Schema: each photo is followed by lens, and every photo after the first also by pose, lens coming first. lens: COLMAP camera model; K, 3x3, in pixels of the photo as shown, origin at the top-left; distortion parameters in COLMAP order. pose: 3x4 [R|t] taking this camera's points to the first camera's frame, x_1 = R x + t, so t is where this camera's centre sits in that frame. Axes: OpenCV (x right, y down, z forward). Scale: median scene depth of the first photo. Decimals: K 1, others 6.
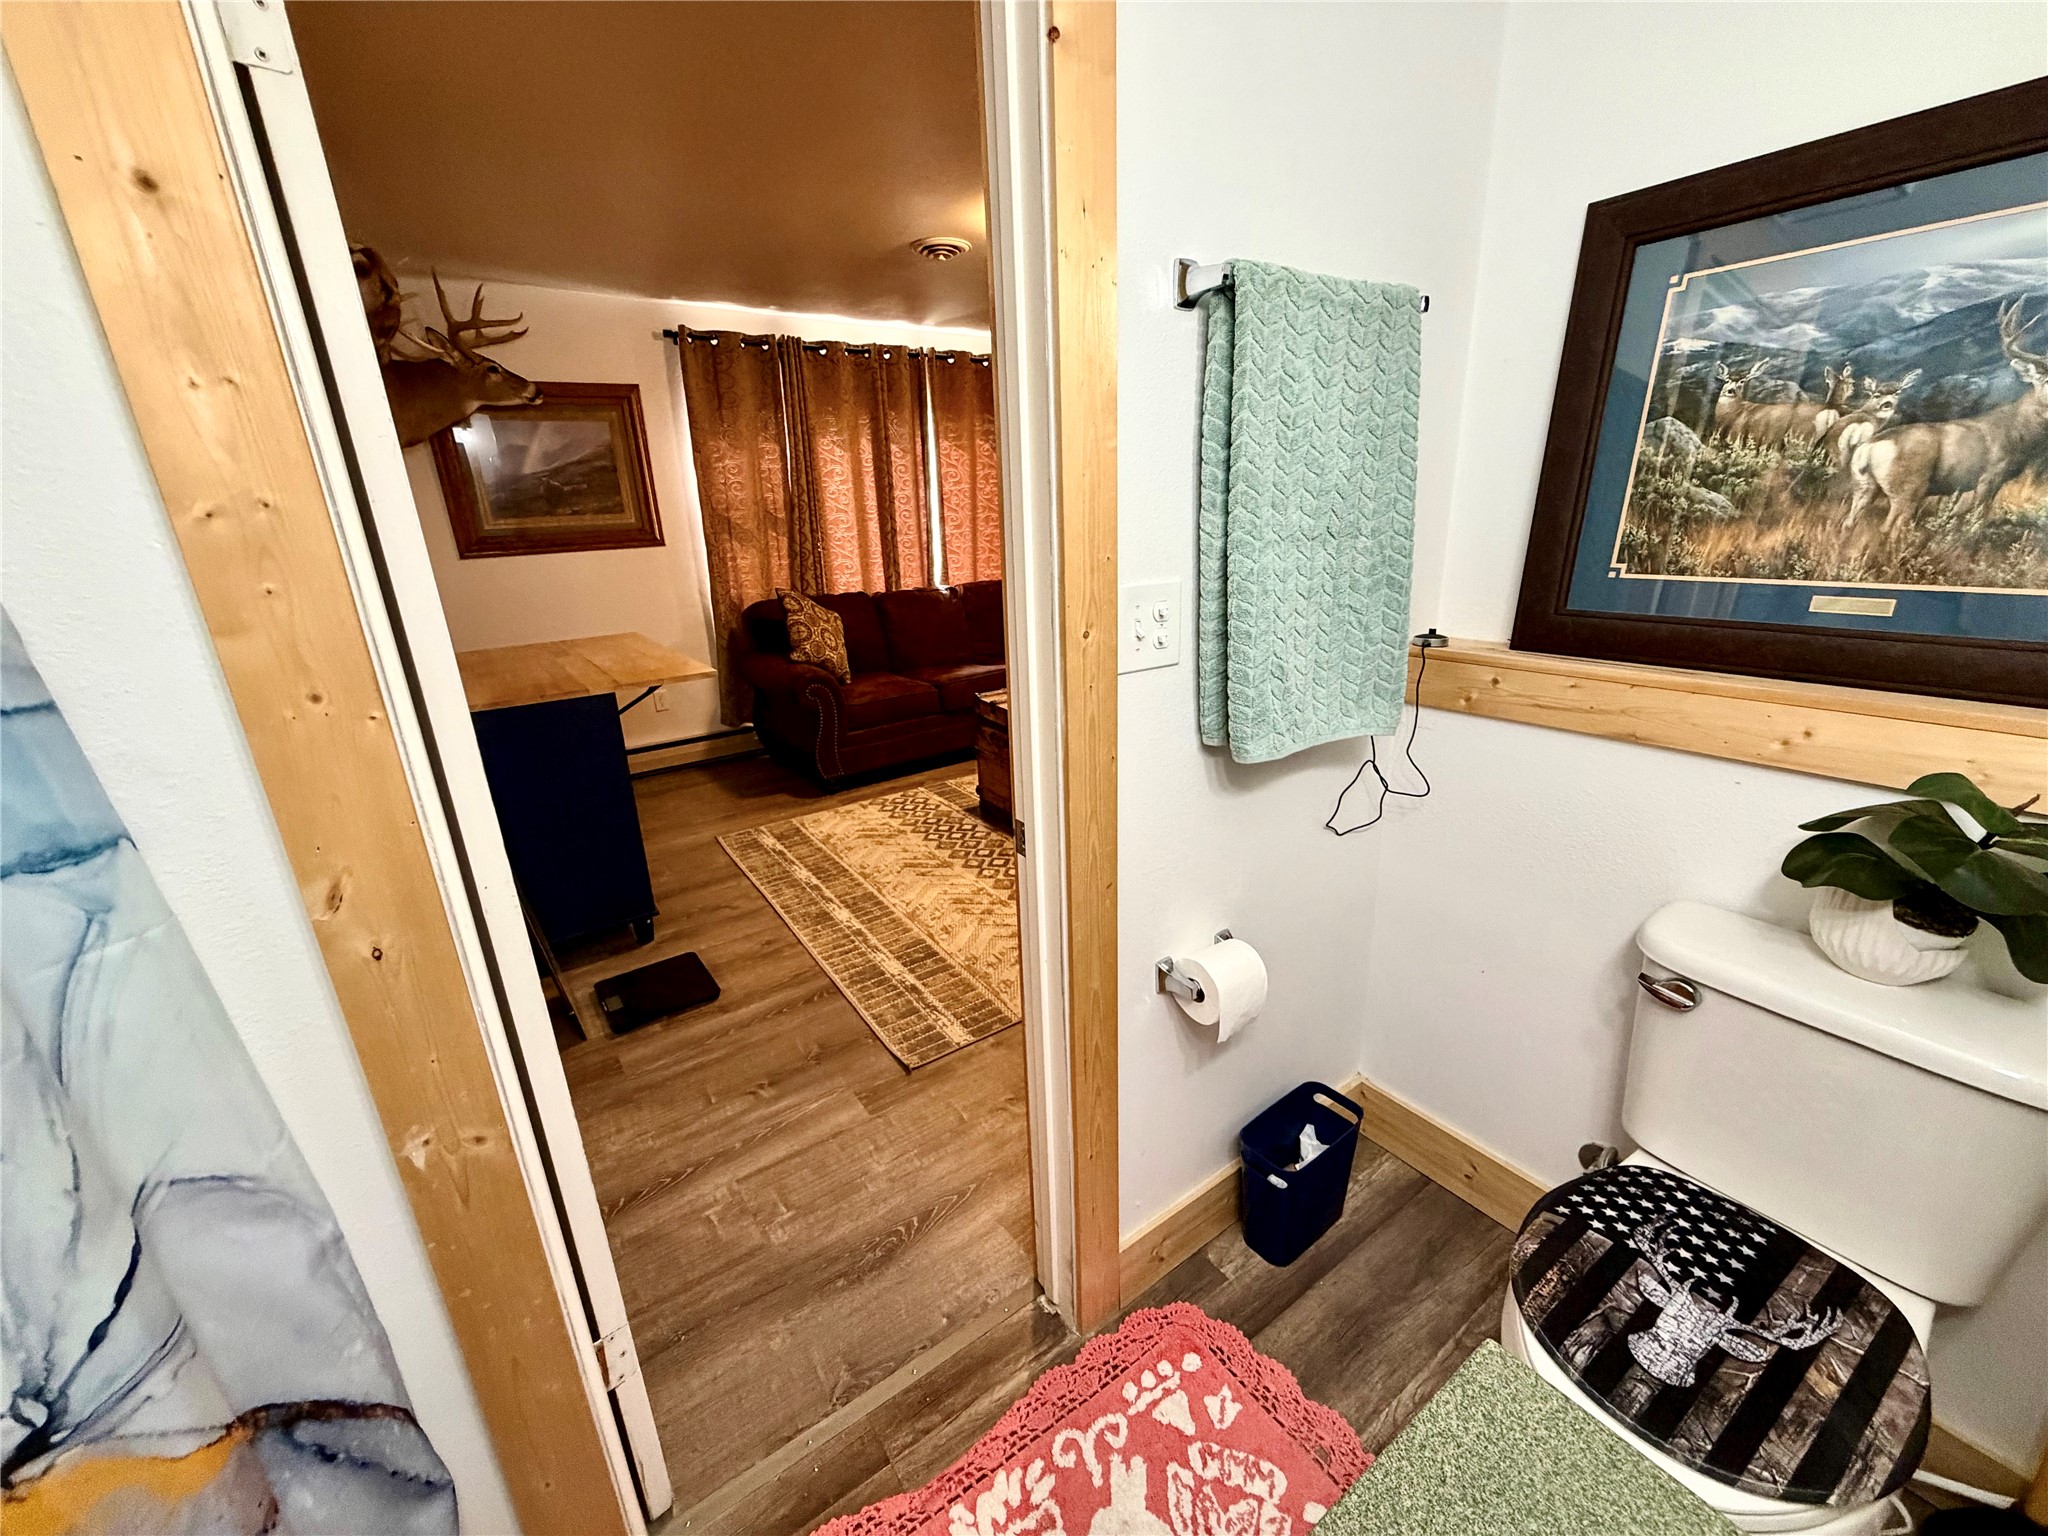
lens RADIAL K [[817.5, 0, 1019.8], [0, 817.5, 774.5], [0, 0, 1]] dist [0.002601, -0.000448]
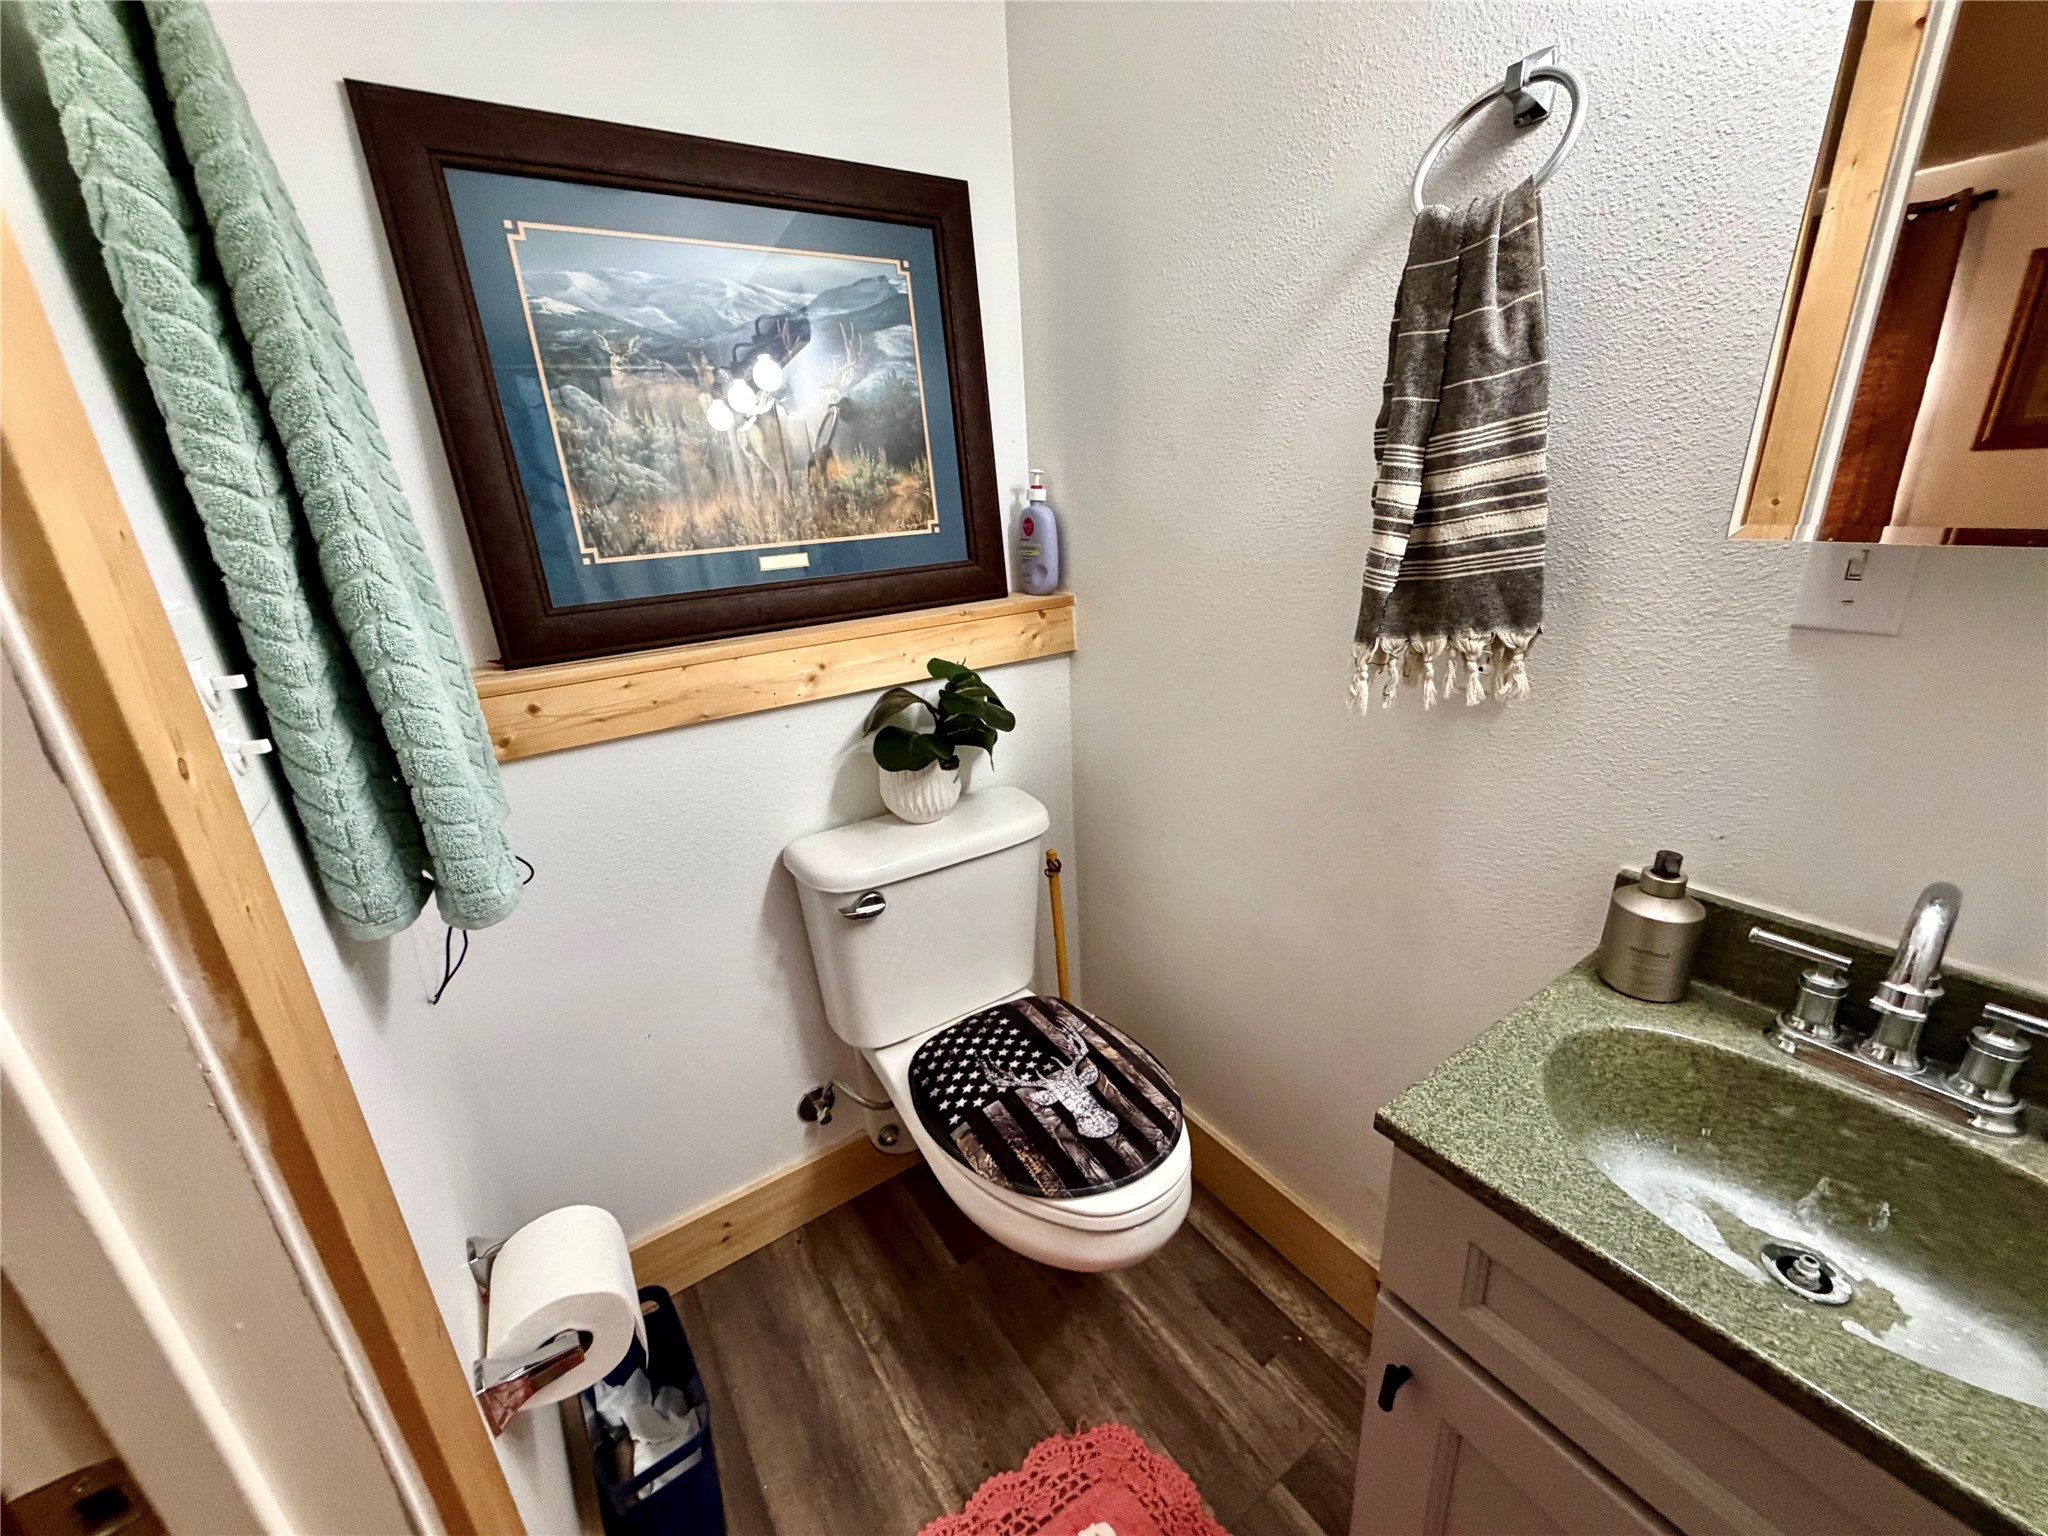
lens RADIAL K [[817.5, 0, 1022.4], [0, 817.5, 768.5], [0, 0, 1]] dist [0.002601, -0.000448]
pose [[0.015909, -0.300145, 0.953761, -0.215540], [0.366649, 0.889187, 0.273708, -0.135127], [-0.930223, 0.345341, 0.124193, 0.624356]]
